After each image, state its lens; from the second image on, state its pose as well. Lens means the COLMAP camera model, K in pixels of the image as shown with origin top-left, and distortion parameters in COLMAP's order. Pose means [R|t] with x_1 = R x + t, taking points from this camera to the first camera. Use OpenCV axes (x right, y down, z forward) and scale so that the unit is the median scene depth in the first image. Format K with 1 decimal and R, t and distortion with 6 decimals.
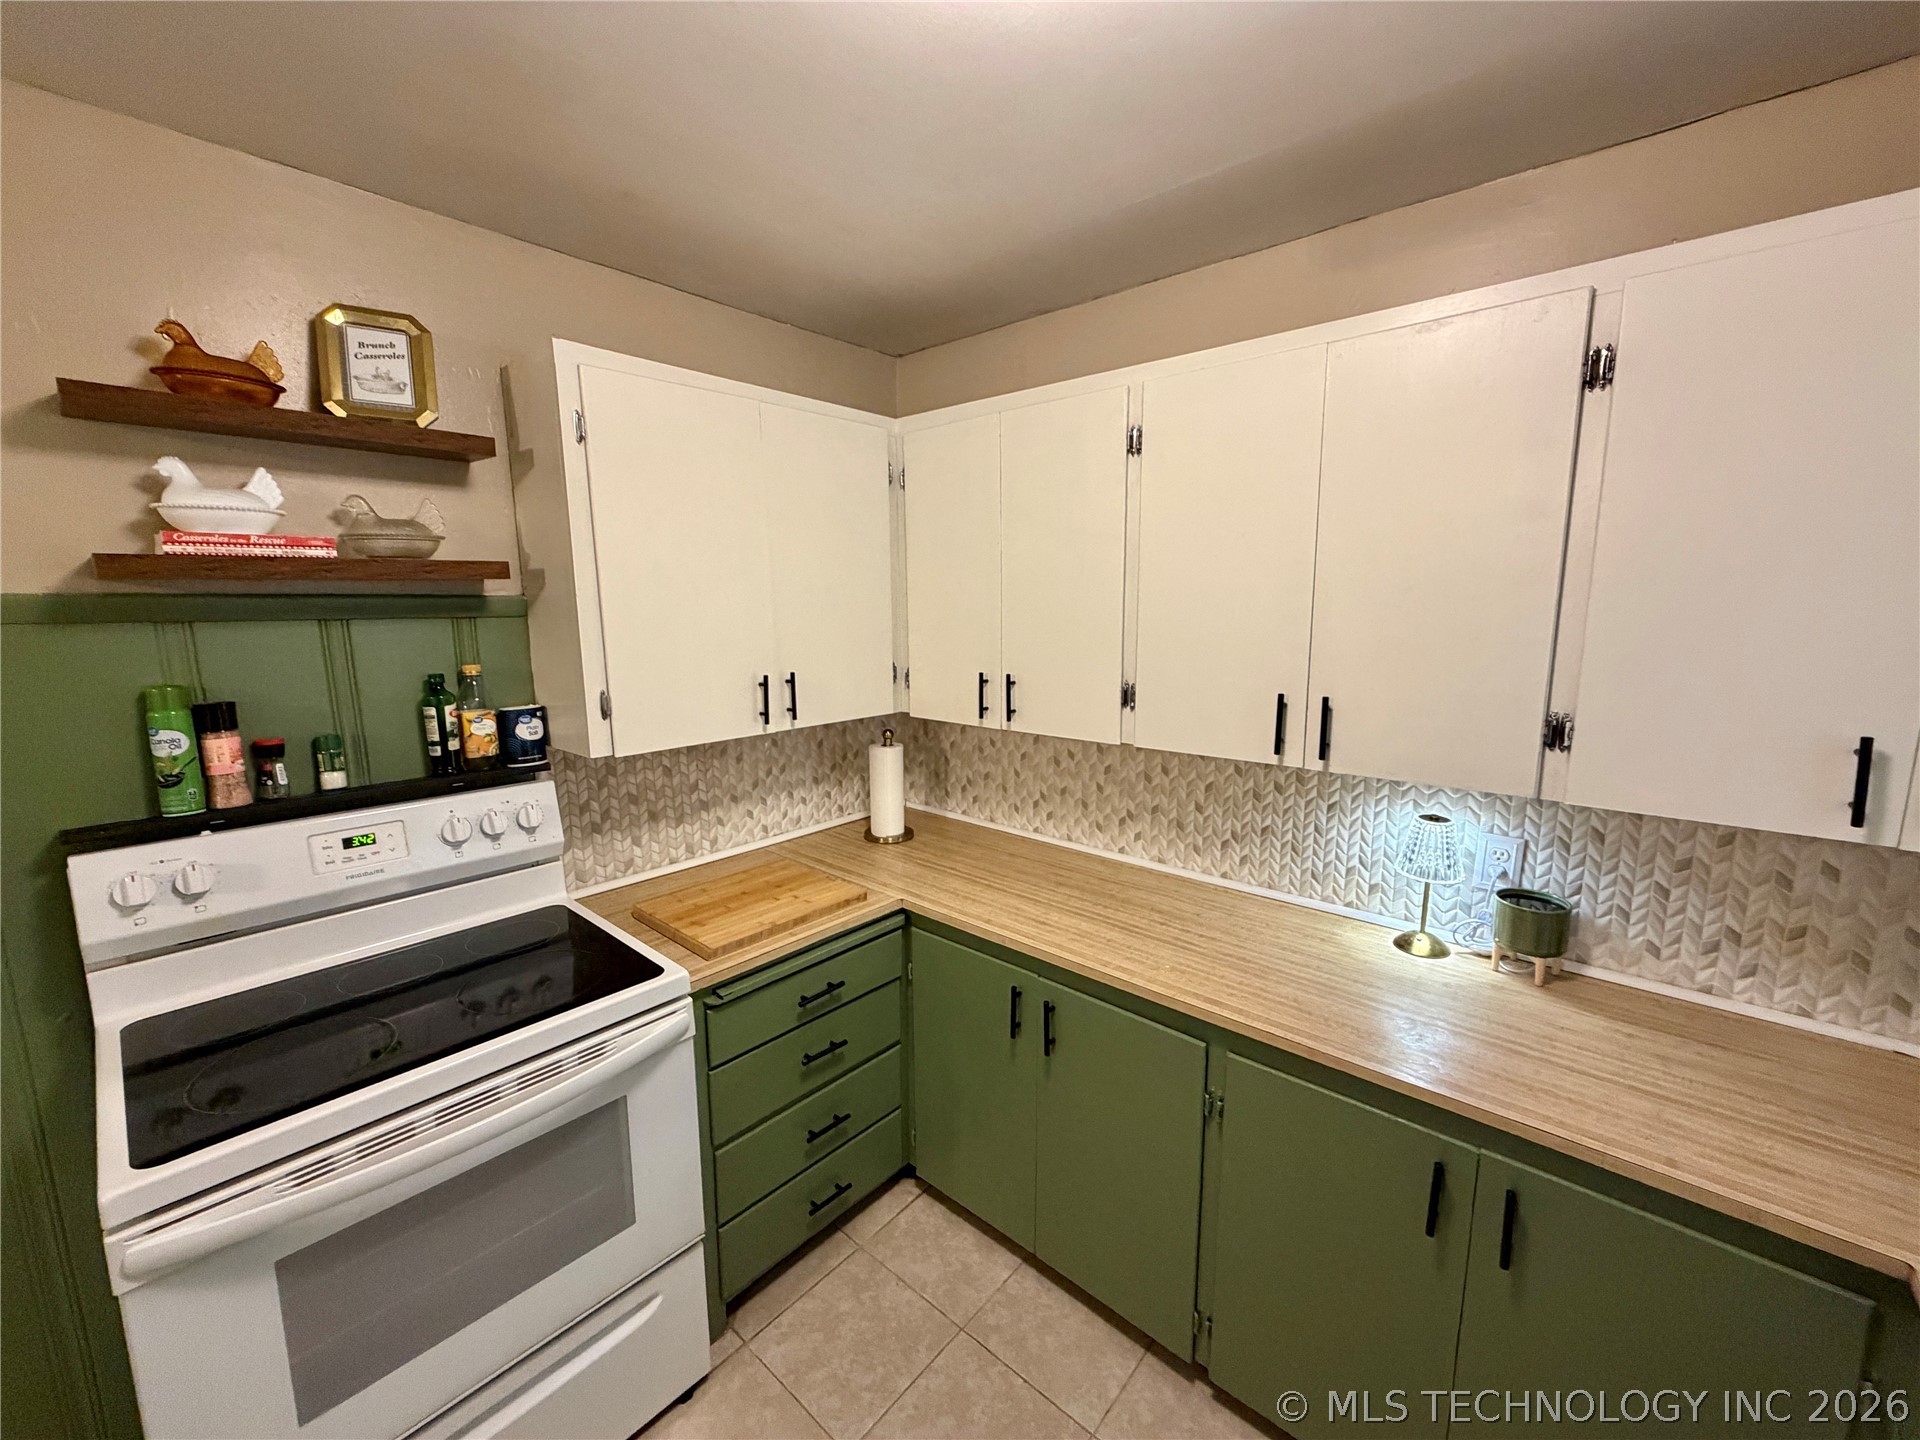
lens RADIAL K [[764.9, 0, 953.1], [0, 764.9, 722.6], [0, 0, 1]] dist [-0.000210, -0.000210]
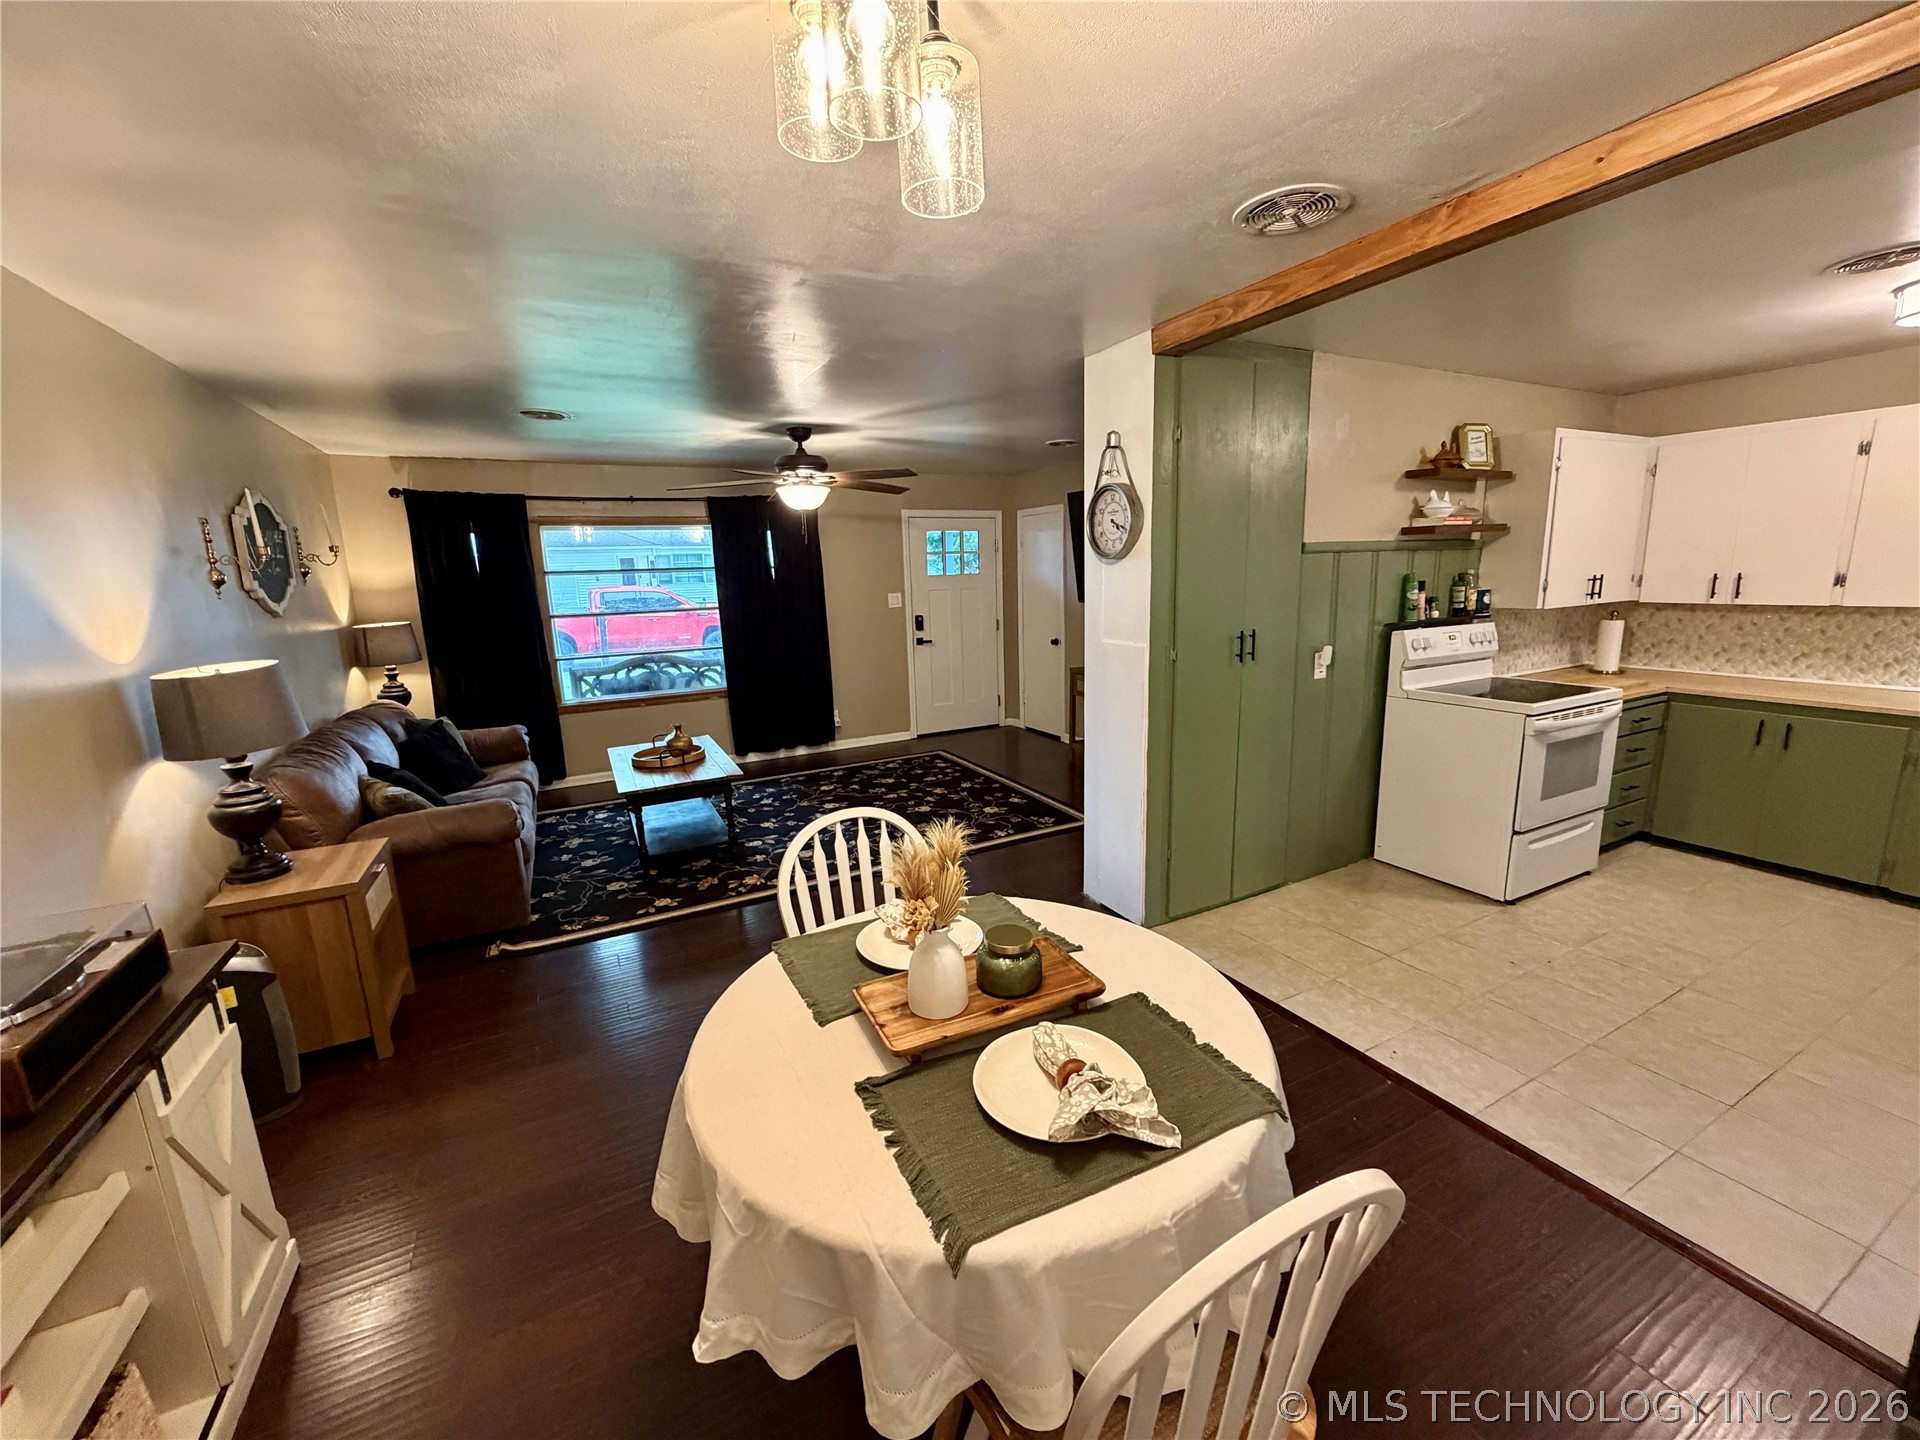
lens RADIAL K [[764.0, 0, 953.4], [0, 764.0, 721.7], [0, 0, 1]] dist [0.000791, -0.000163]
pose [[0.935162, 0.046704, -0.351128, -1.241223], [-0.030250, 0.998178, 0.052203, 0.307088], [0.352926, -0.038196, 0.934871, -1.714564]]
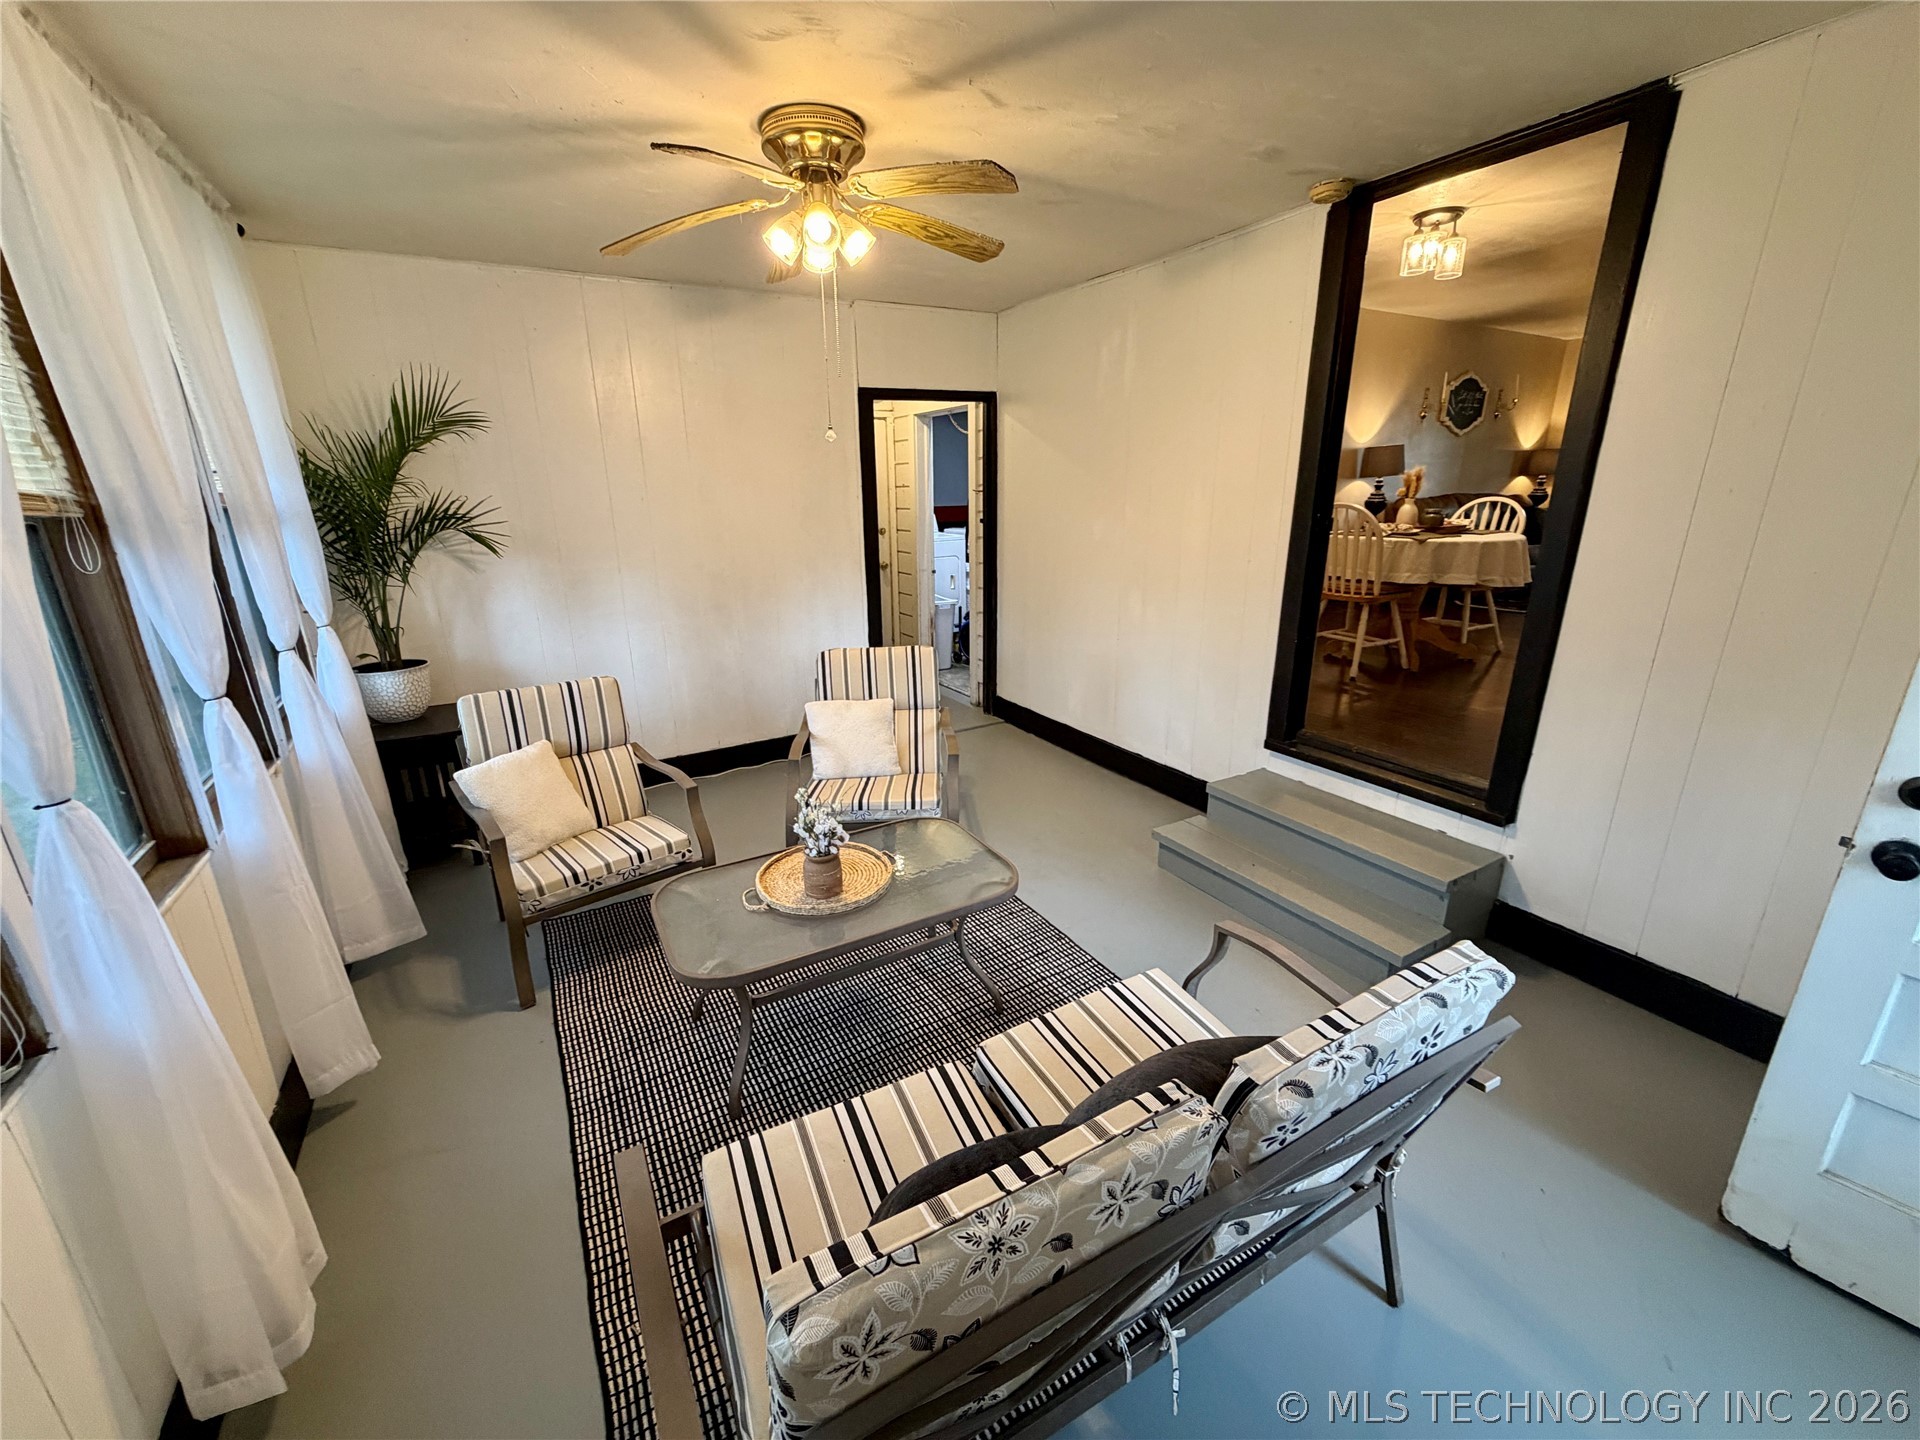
lens RADIAL K [[764.9, 0, 953.1], [0, 764.9, 722.6], [0, 0, 1]] dist [-0.000210, -0.000210]
pose [[-0.317176, 0.292356, -0.902179, 1.548596], [-0.135314, 0.927614, 0.348170, 0.568212], [0.938664, 0.232509, -0.254657, -1.605769]]
